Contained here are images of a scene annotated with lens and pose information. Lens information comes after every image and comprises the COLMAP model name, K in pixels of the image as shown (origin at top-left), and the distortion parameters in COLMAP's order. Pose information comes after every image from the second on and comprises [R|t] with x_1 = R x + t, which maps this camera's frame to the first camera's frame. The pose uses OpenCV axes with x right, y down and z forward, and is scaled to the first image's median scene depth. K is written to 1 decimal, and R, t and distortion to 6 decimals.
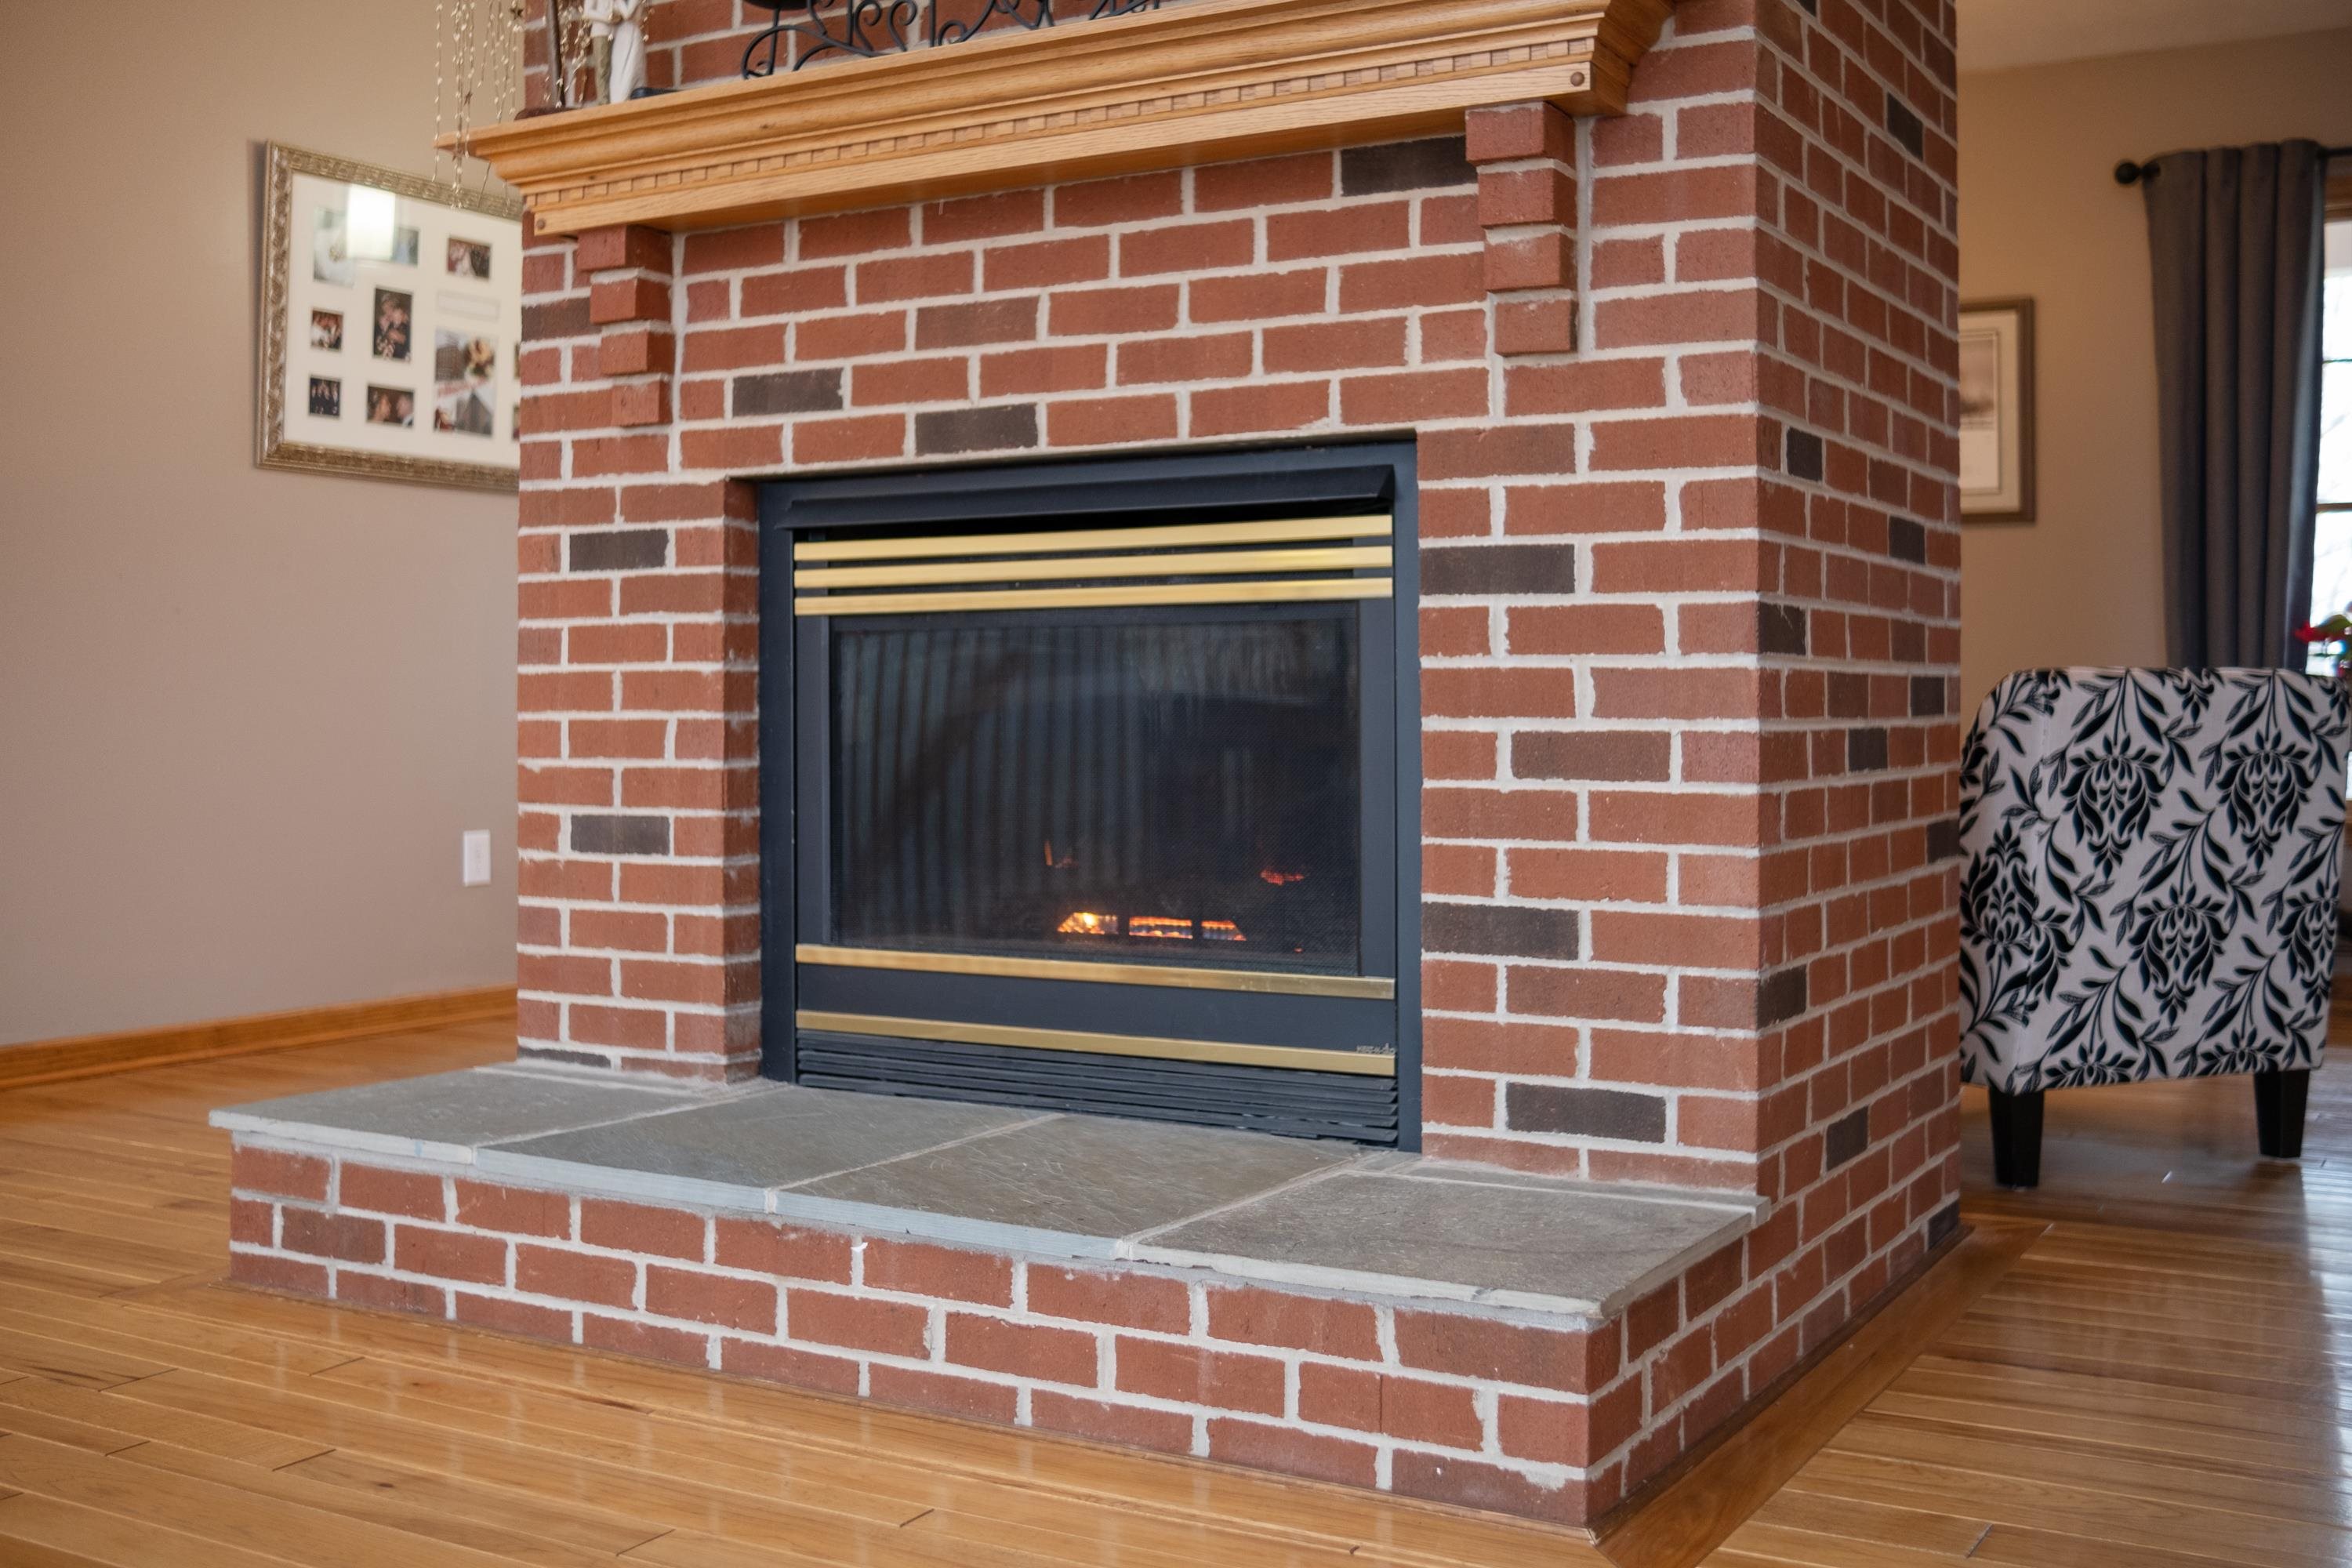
lens RADIAL K [[2454.6, 0, 1190.9], [0, 2454.6, 640.0], [0, 0, 1]] dist [-0.074444, 0.000000]
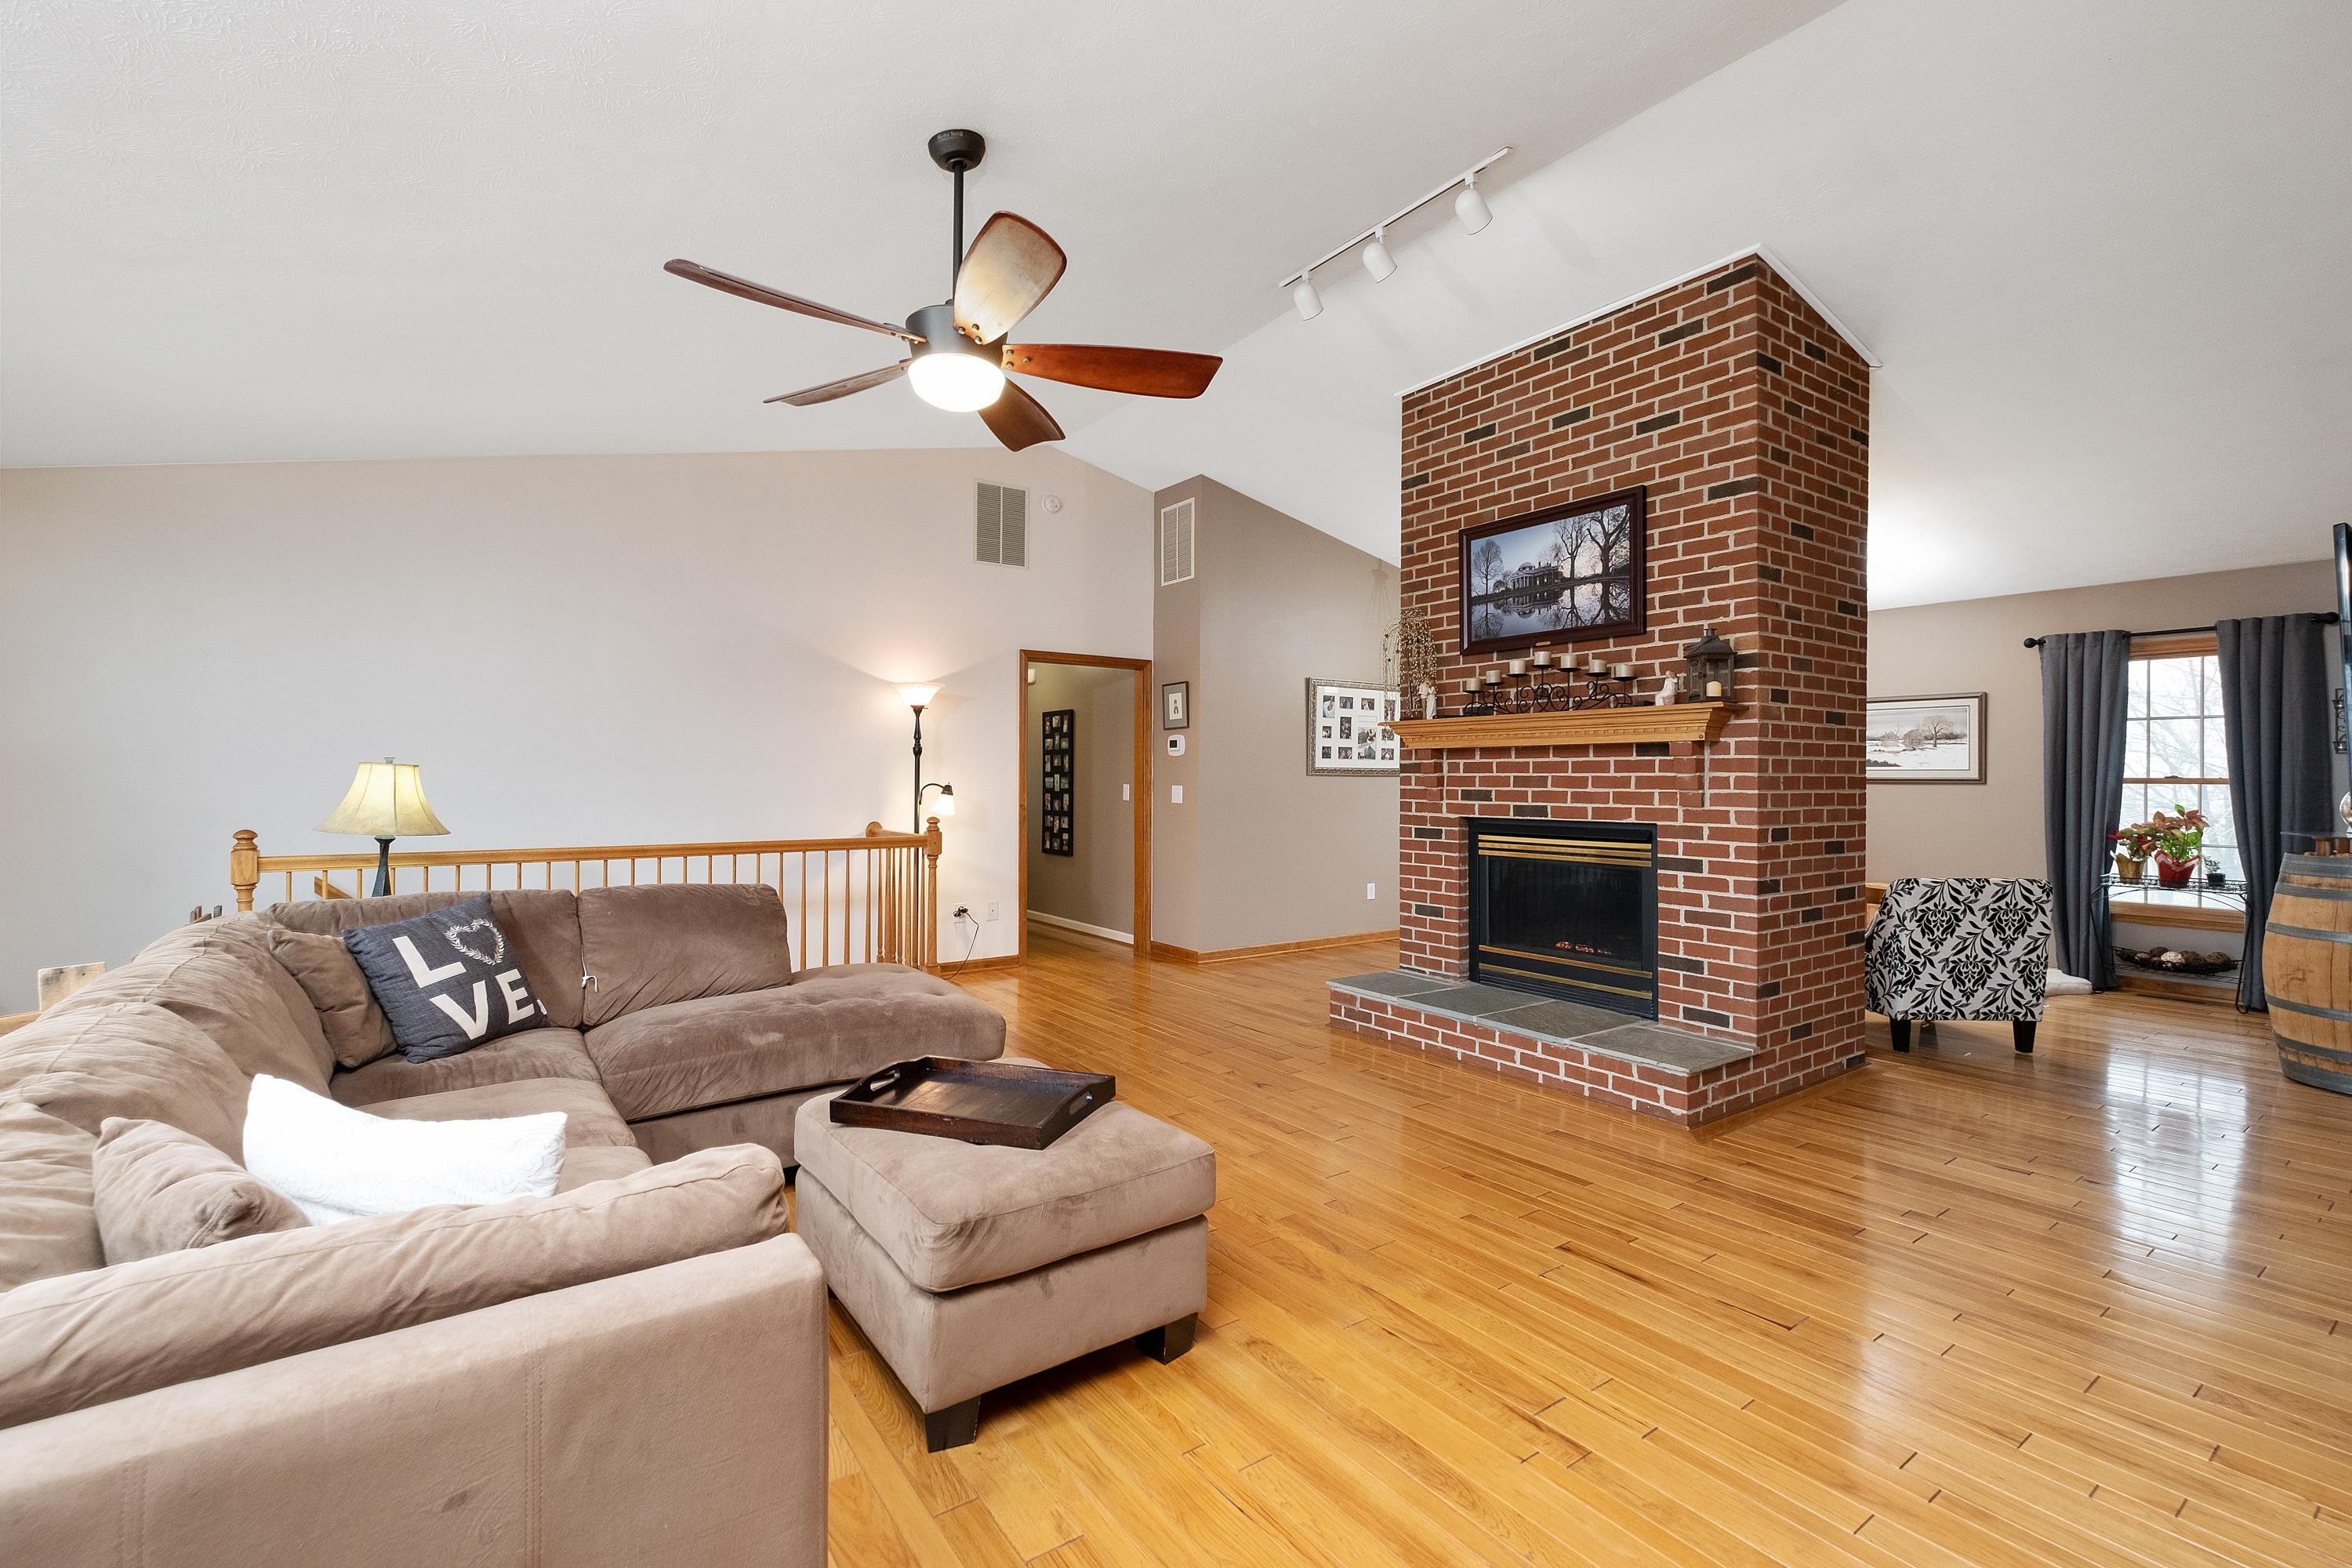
lens RADIAL K [[1011.7, 0, 1173.3], [0, 1011.7, 773.7], [0, 0, 1]] dist [-0.007154, -0.001657]
pose [[0.904034, -0.000094, -0.427461, 0.077080], [0.008295, 0.999816, 0.017323, -0.176458], [0.427380, -0.019207, 0.903868, -0.602763]]
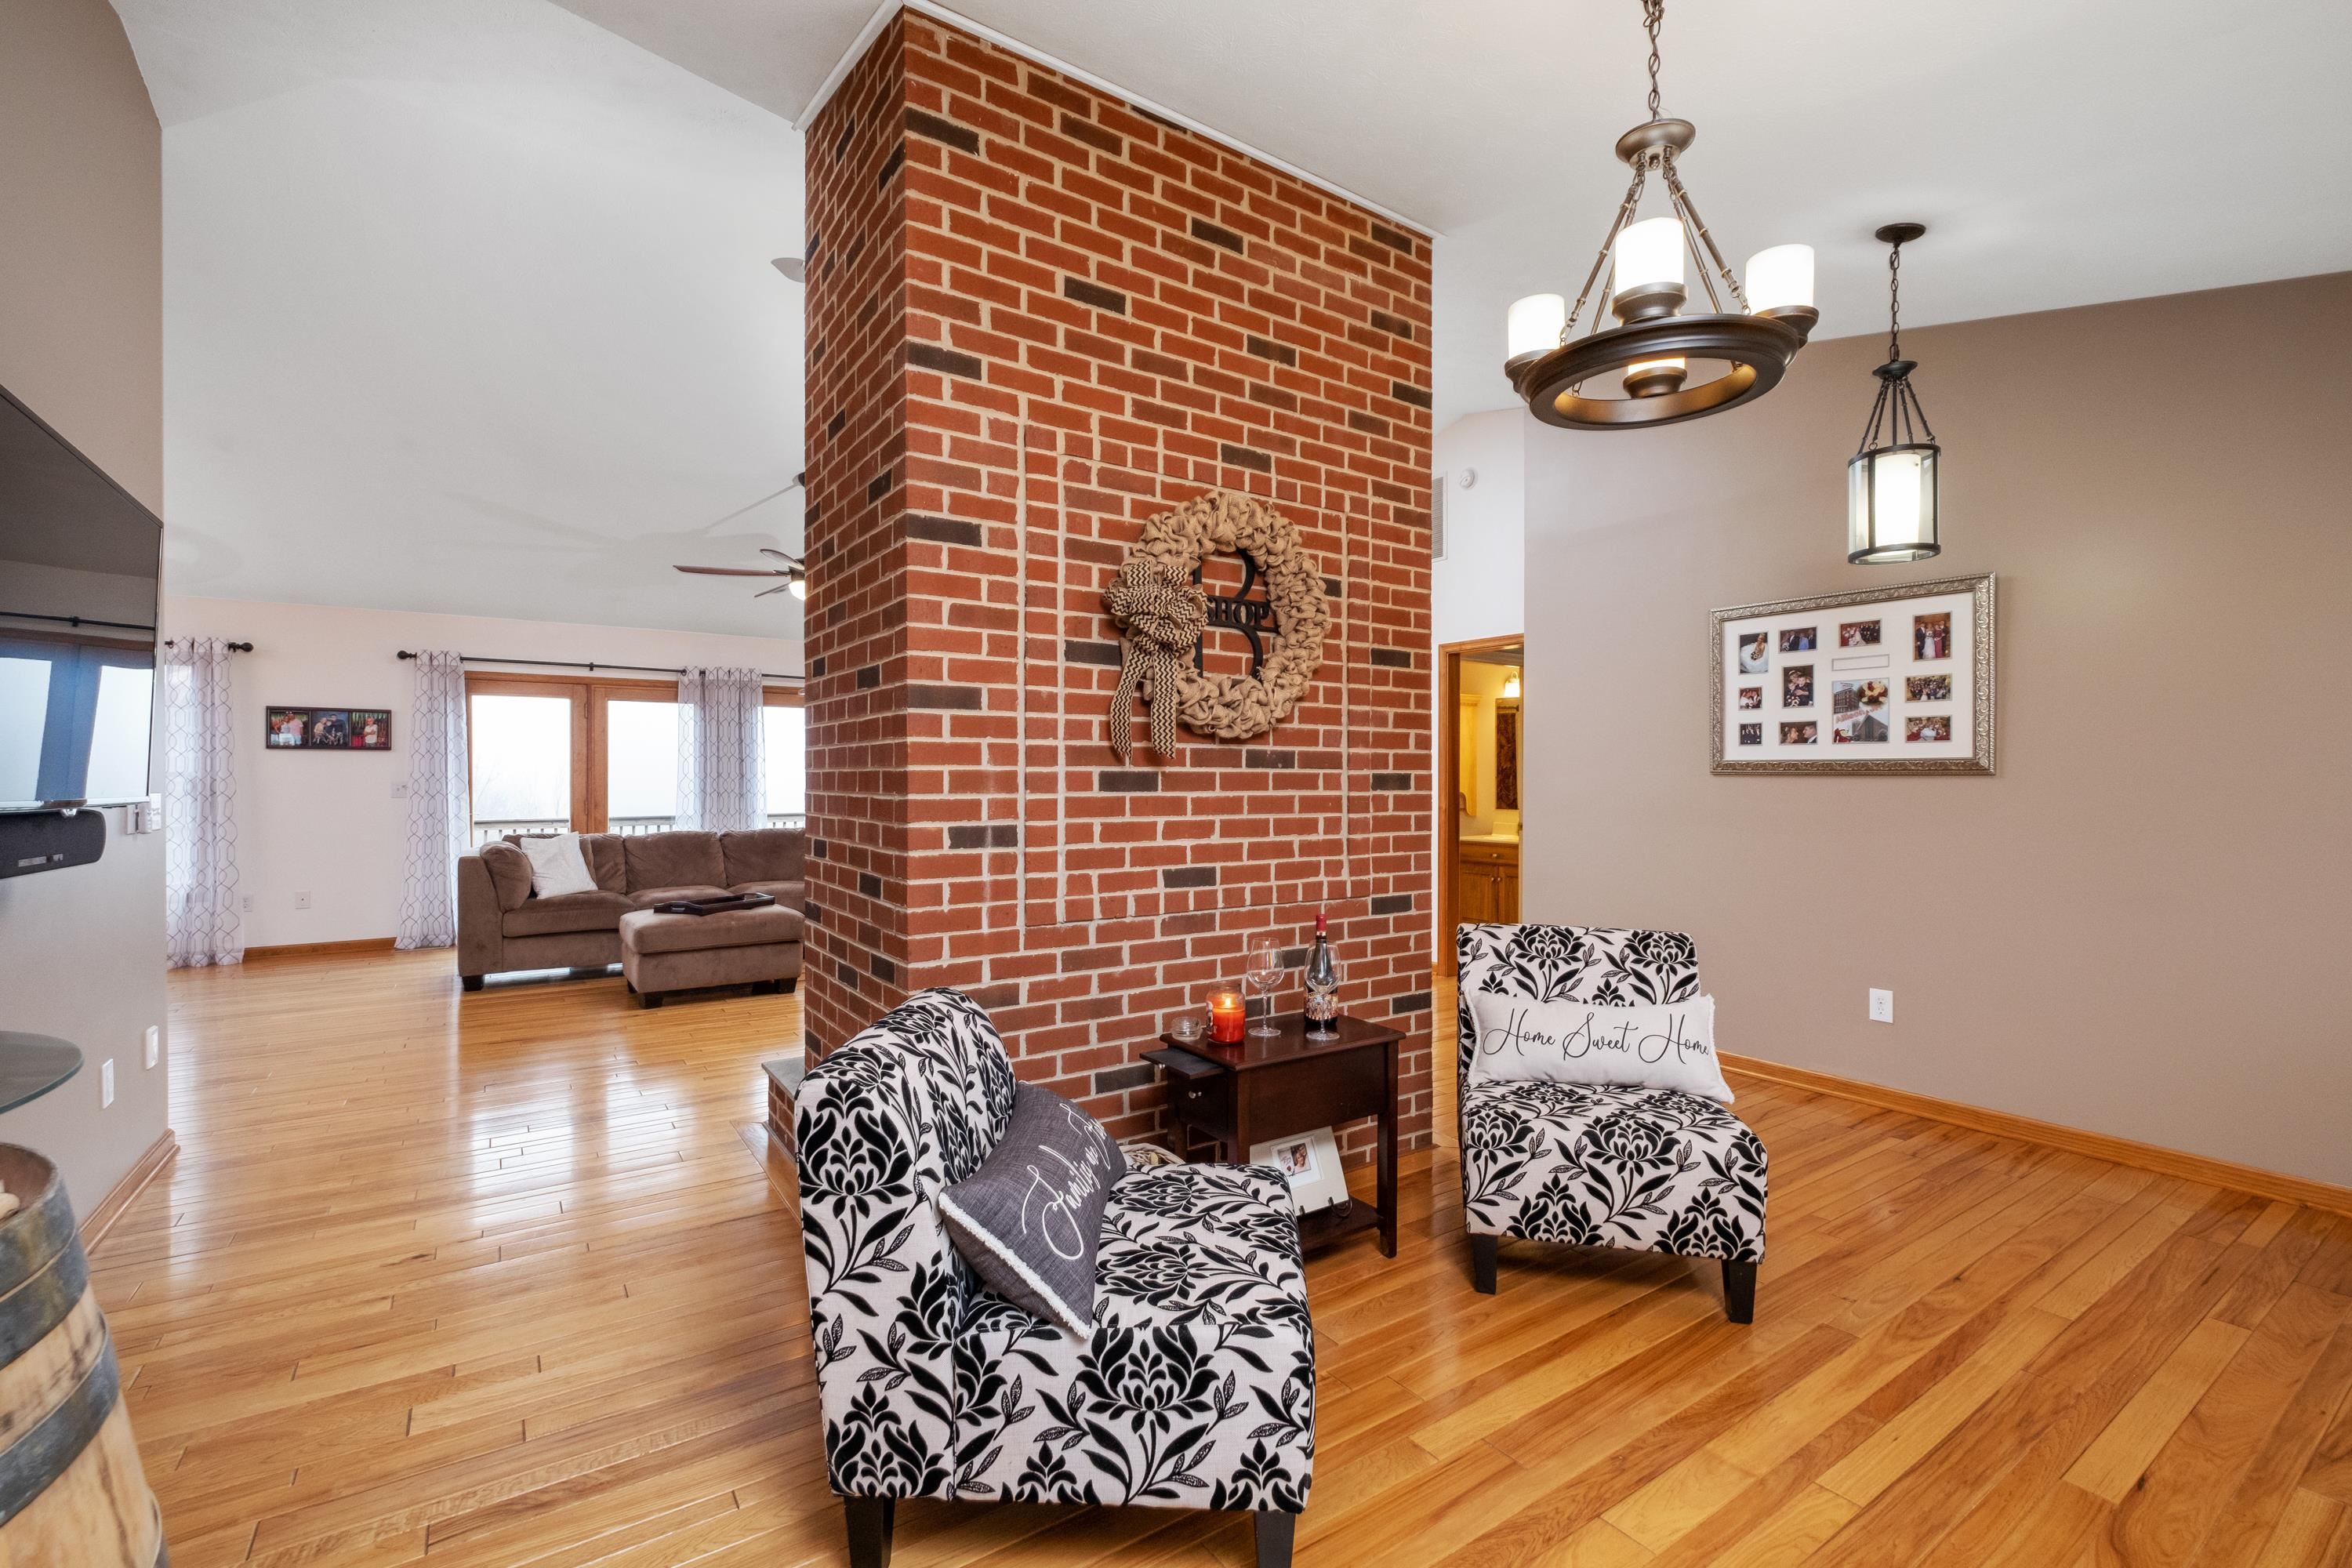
lens RADIAL K [[1011.7, 0, 1177.6], [0, 1011.7, 774.5], [0, 0, 1]] dist [-0.007154, -0.001657]
pose [[-0.446316, 0.000662, -0.894875, 0.987011], [0.021151, 0.999728, -0.009810, -0.128603], [0.894625, -0.023306, -0.446209, 1.733994]]
